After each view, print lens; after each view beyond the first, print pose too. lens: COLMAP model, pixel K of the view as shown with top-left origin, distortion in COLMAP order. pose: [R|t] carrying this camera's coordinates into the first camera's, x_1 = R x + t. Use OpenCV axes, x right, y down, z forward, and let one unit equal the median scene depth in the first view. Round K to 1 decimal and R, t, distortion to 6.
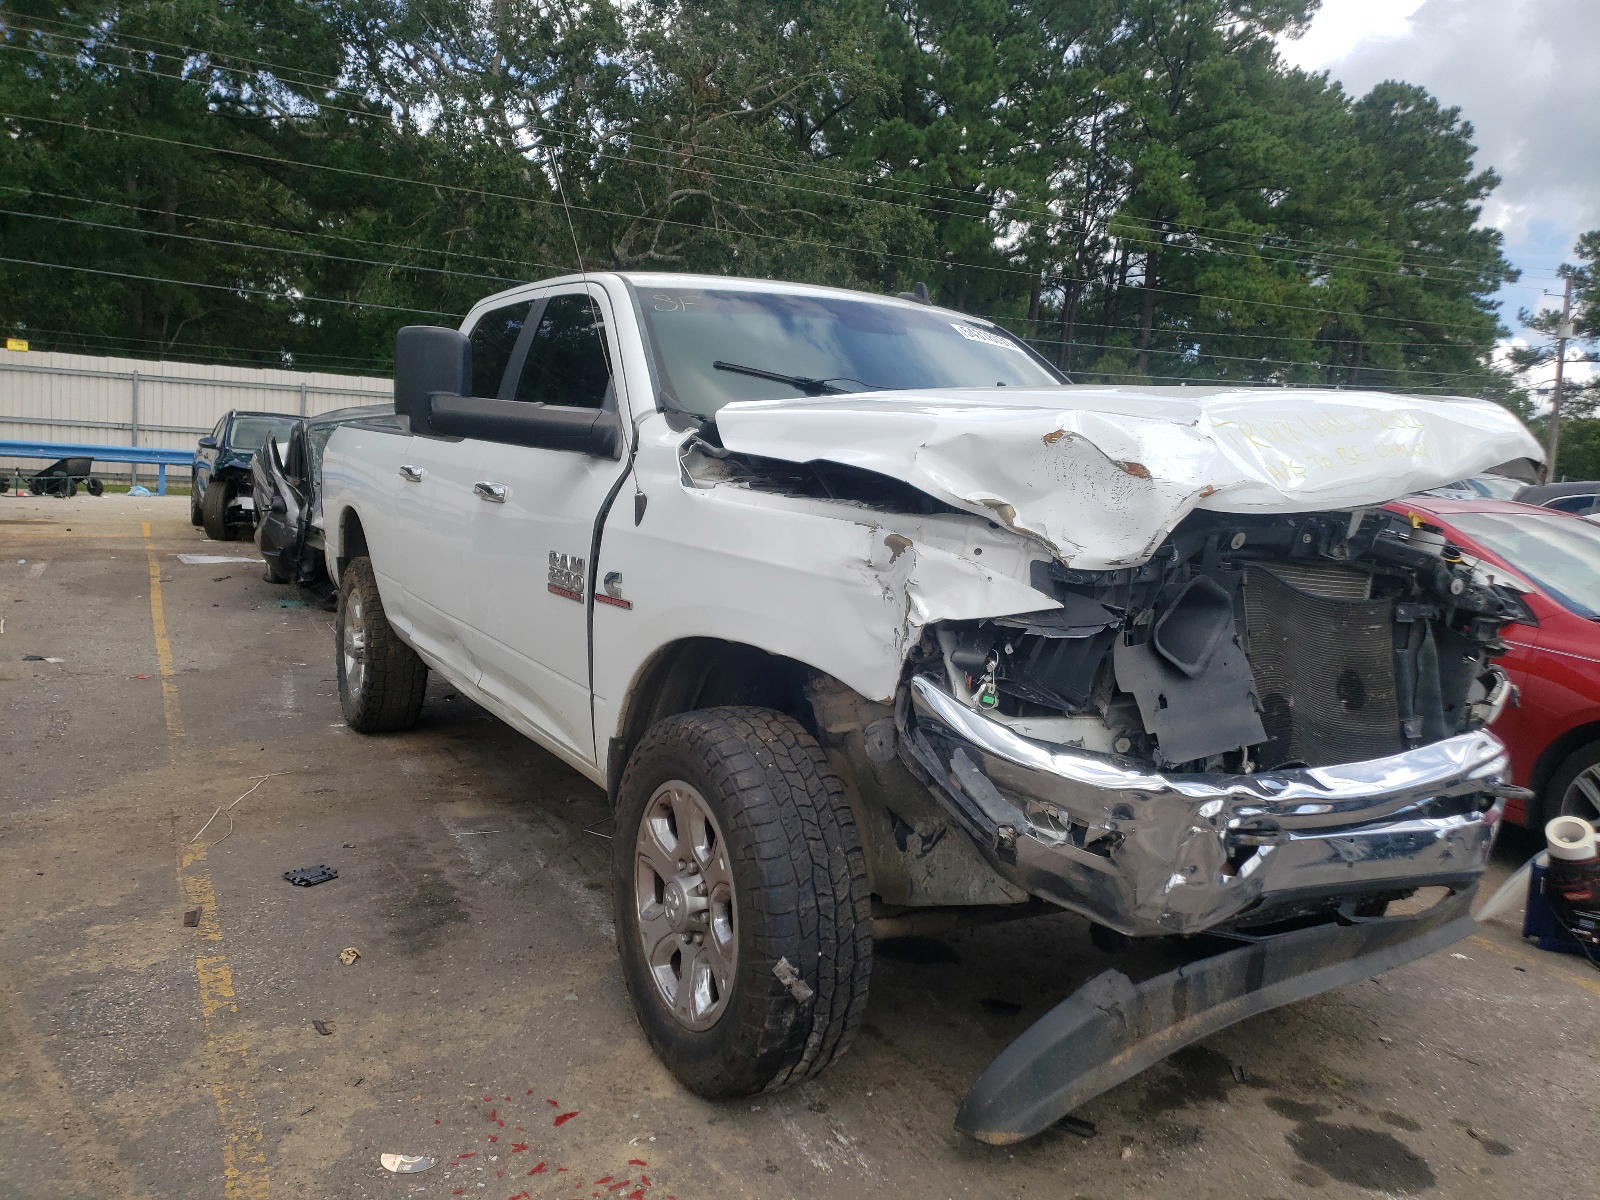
lens RADIAL K [[1243.7, 0, 800.2], [0, 1243.7, 593.2], [0, 0, 1]] dist [-0.001562, 0.000763]
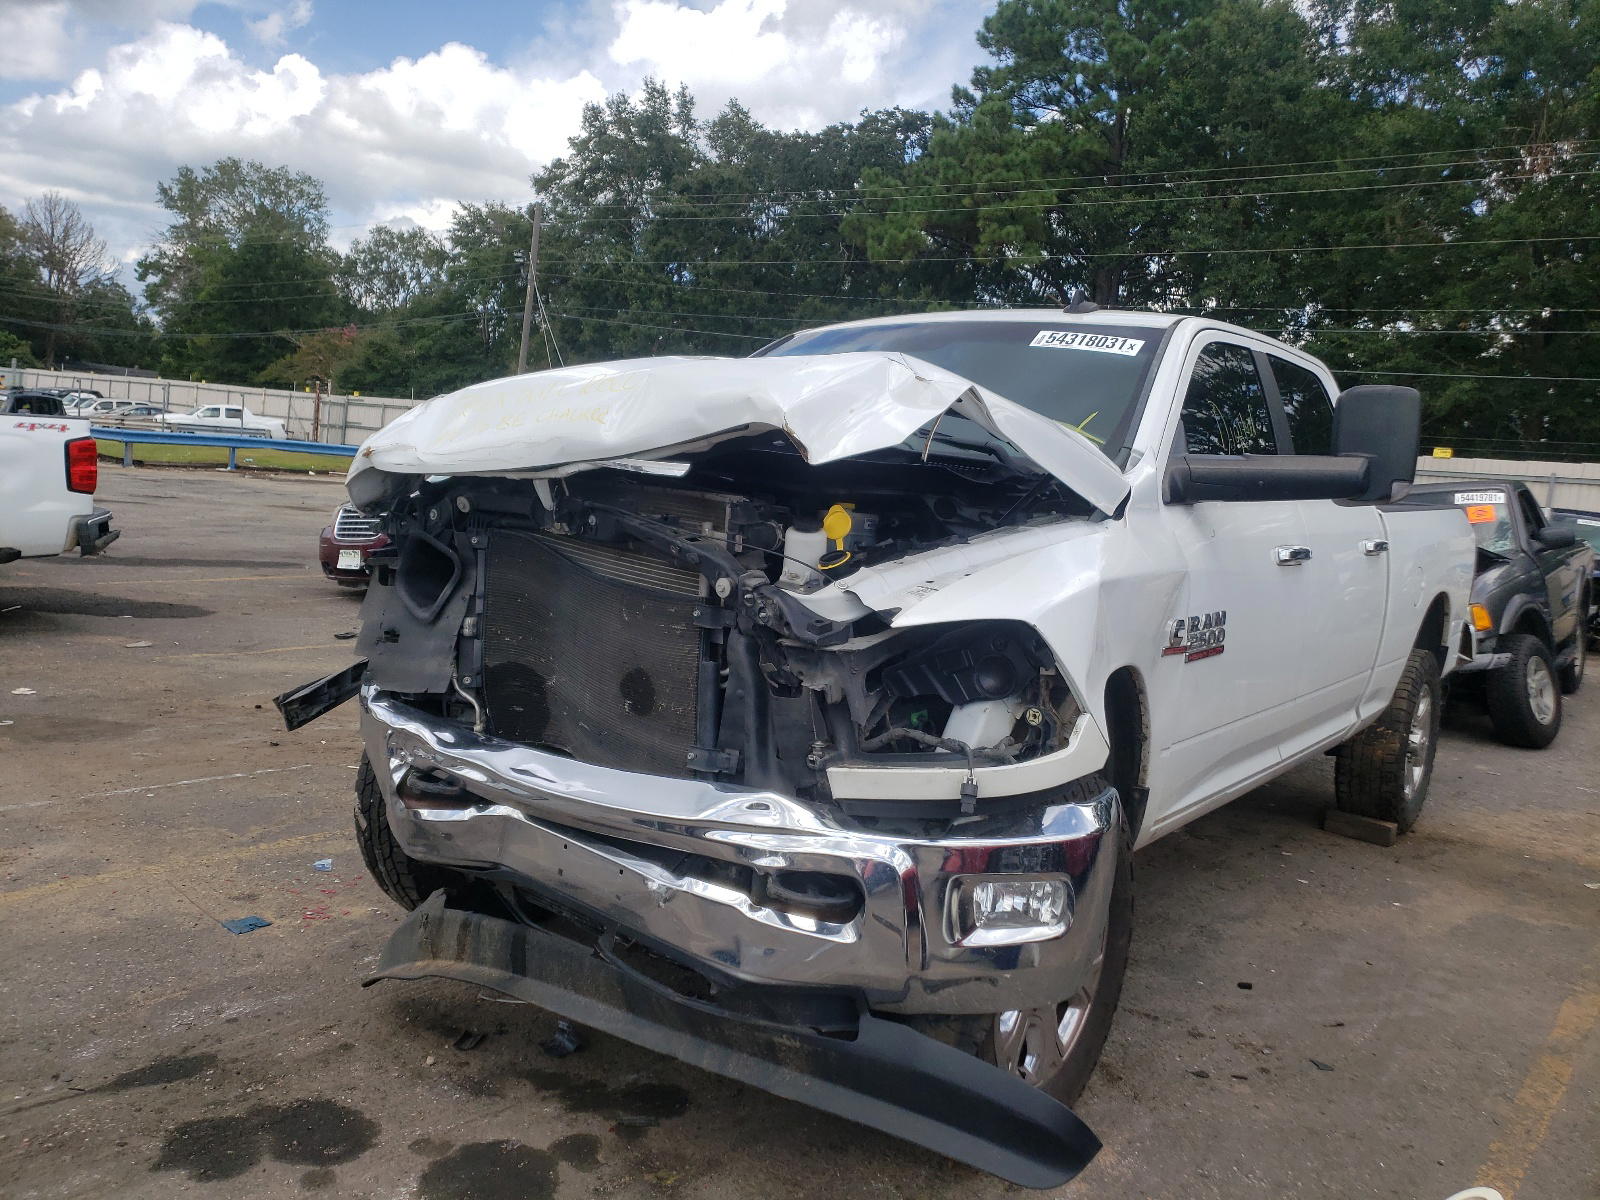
lens RADIAL K [[1243.7, 0, 800.3], [0, 1243.7, 606.5], [0, 0, 1]] dist [-0.001562, 0.000763]
pose [[0.392298, 0.067130, -0.917385, 1.291285], [-0.143214, 0.989629, 0.011174, -0.008230], [0.908621, 0.126998, 0.397843, 0.756360]]
